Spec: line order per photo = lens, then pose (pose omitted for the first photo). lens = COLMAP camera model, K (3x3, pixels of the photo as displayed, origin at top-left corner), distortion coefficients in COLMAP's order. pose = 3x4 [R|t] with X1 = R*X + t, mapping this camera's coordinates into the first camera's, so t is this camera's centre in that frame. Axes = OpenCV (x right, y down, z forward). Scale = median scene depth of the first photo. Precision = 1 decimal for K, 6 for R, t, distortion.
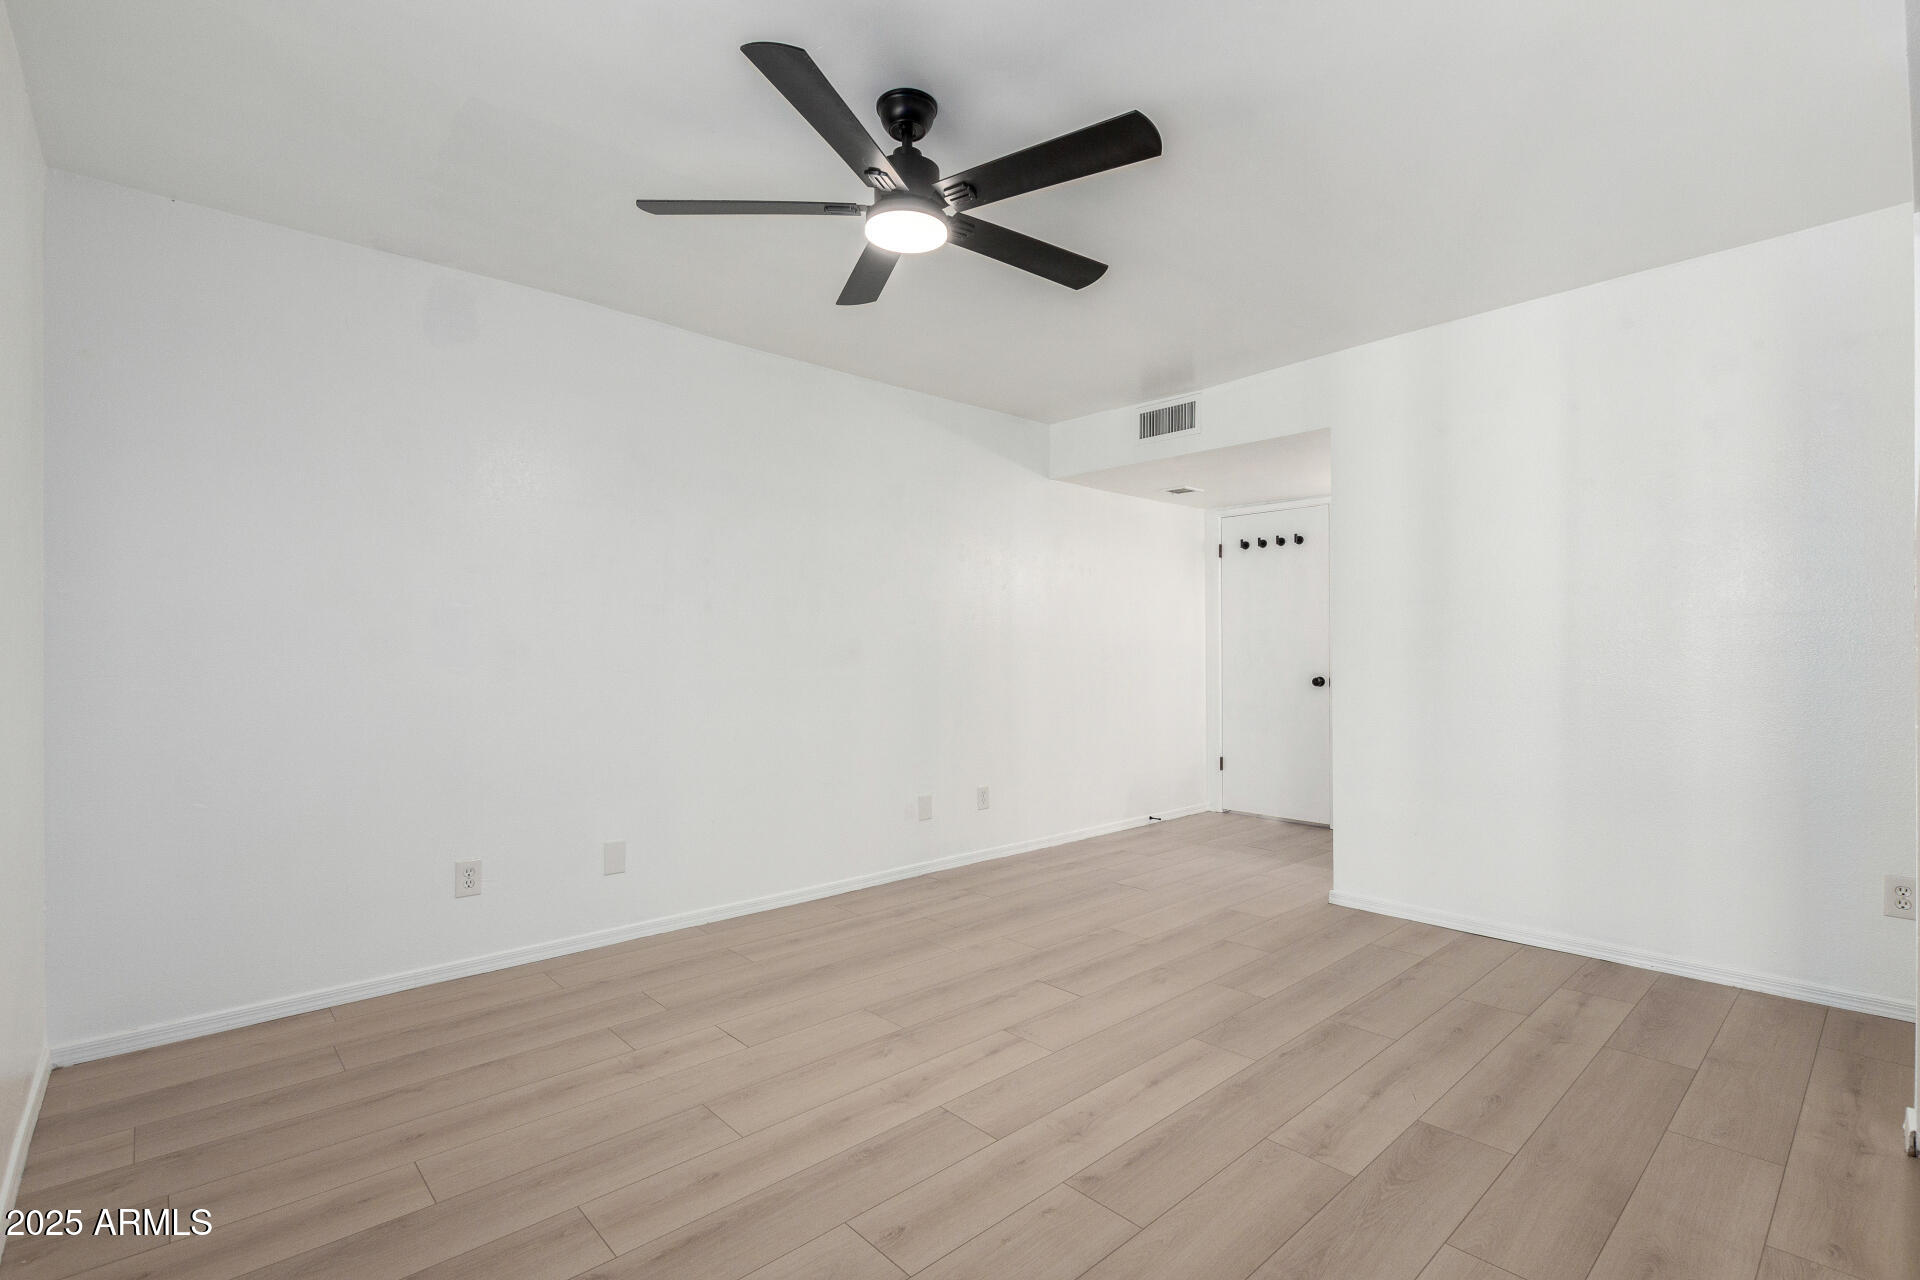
lens RADIAL K [[871.6, 0, 978.1], [0, 871.6, 647.1], [0, 0, 1]] dist [0.005692, -0.000297]
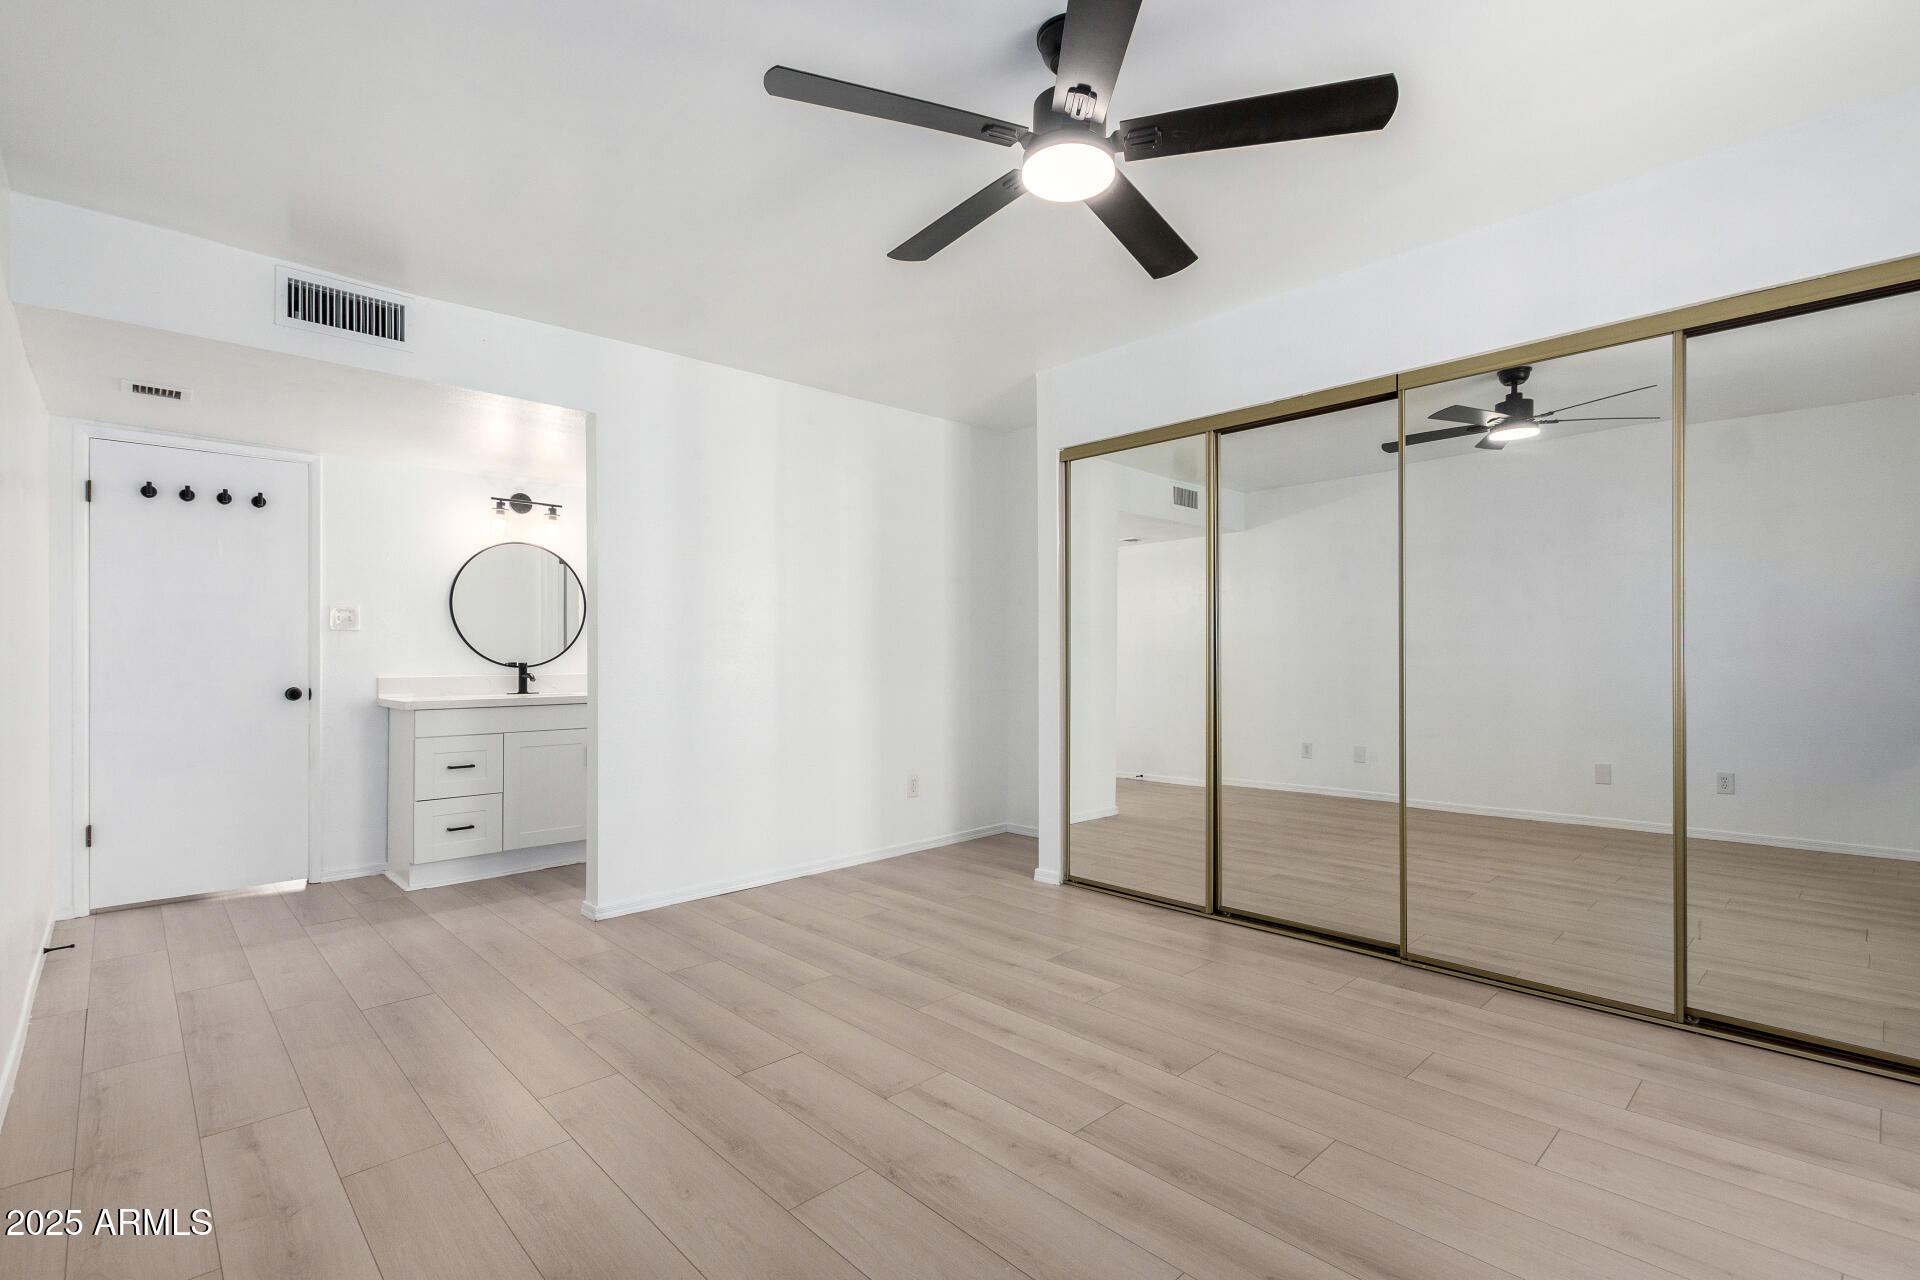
lens RADIAL K [[871.6, 0, 953.5], [0, 871.6, 646.4], [0, 0, 1]] dist [0.005692, -0.000297]
pose [[0.005438, 0.013768, 0.999890, -0.685675], [-0.001136, 0.999905, -0.013762, 0.014965], [-0.999985, -0.001061, 0.005453, 0.787110]]
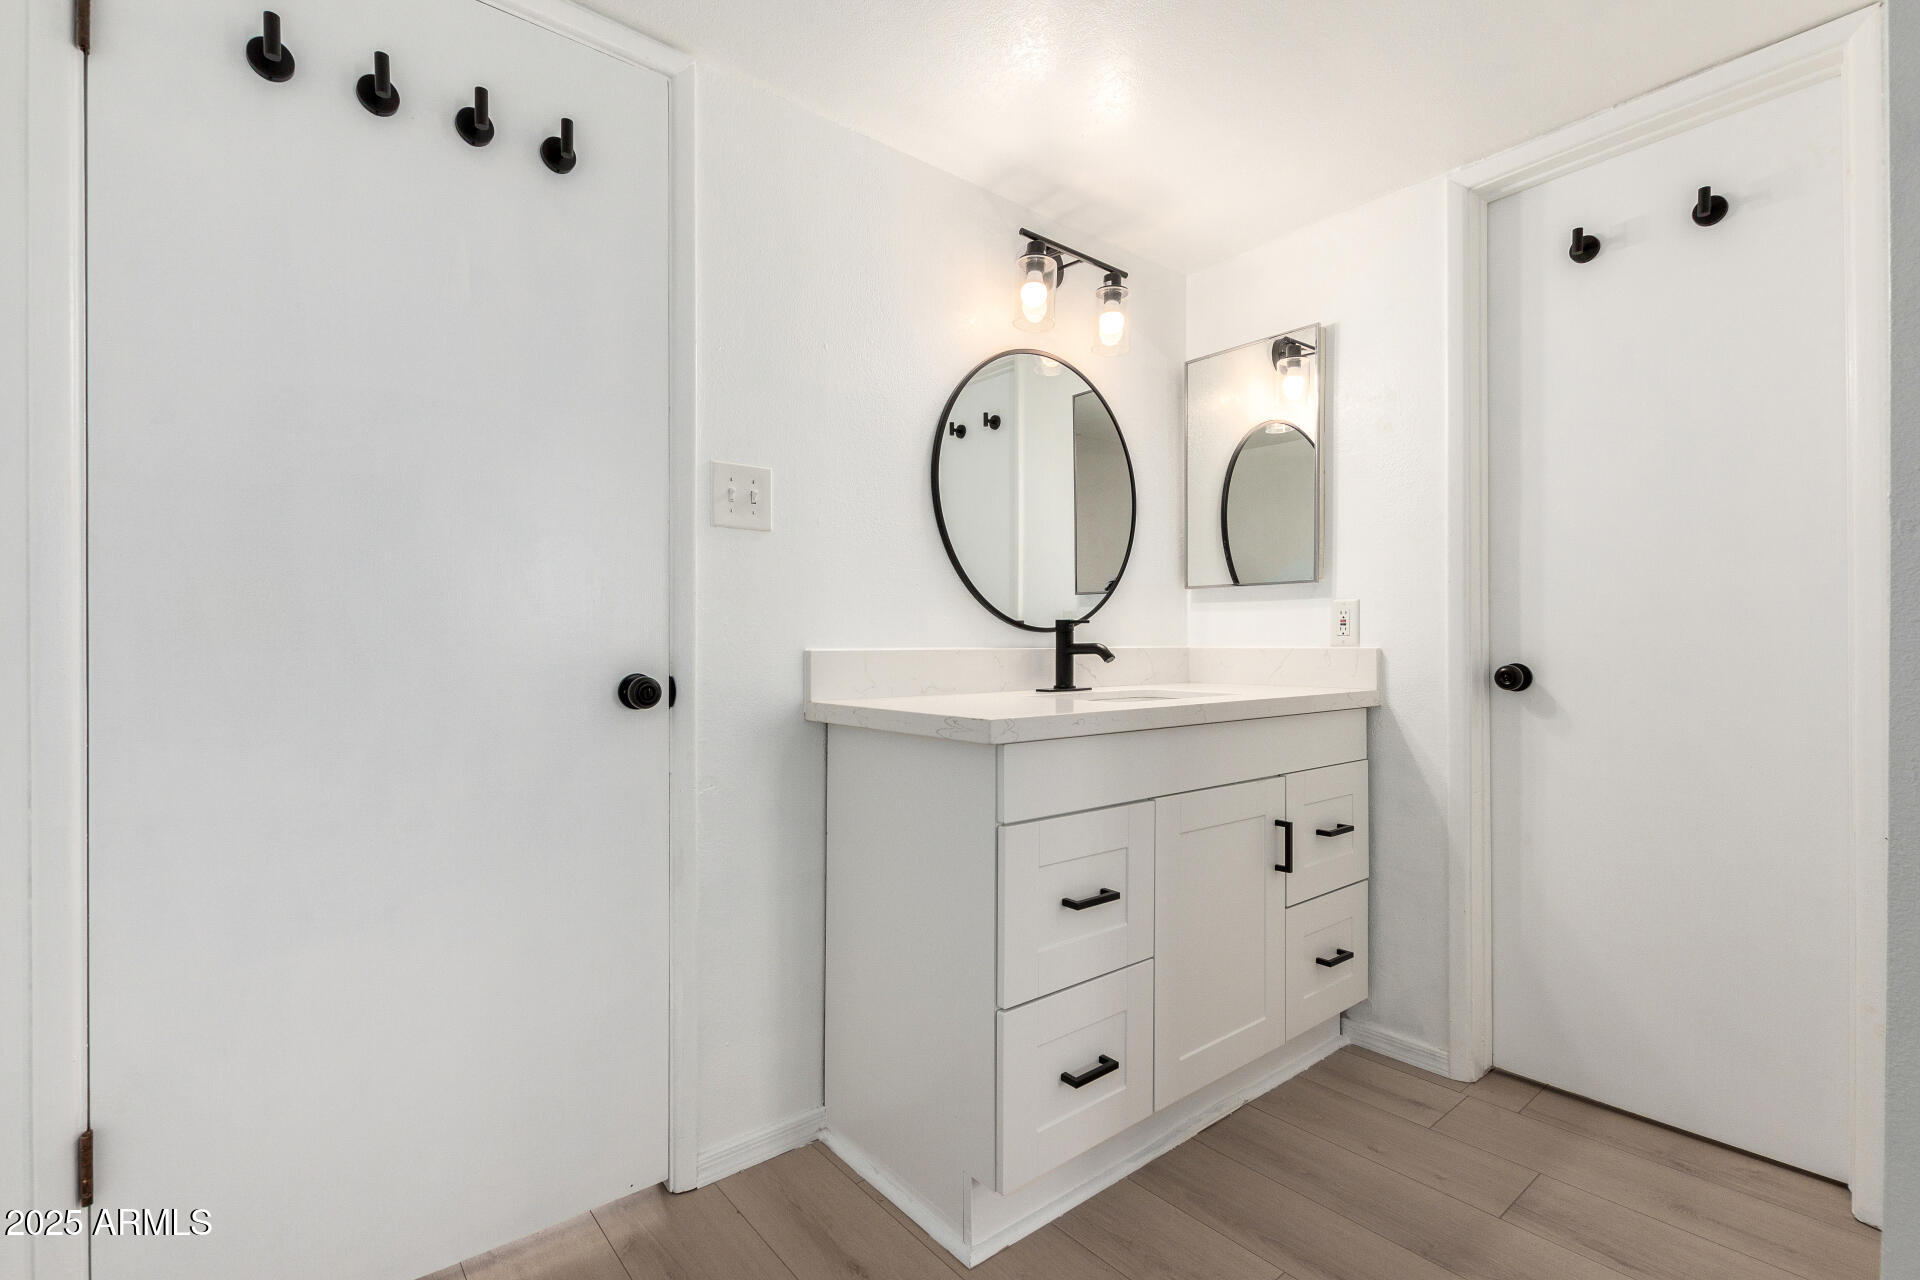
lens RADIAL K [[871.6, 0, 965.2], [0, 871.6, 636.0], [0, 0, 1]] dist [0.005692, -0.000297]
pose [[0.082177, 0.003283, 0.996612, 0.223599], [-0.008854, 0.999958, -0.002564, 0.040420], [-0.996578, -0.008613, 0.082203, 1.629203]]
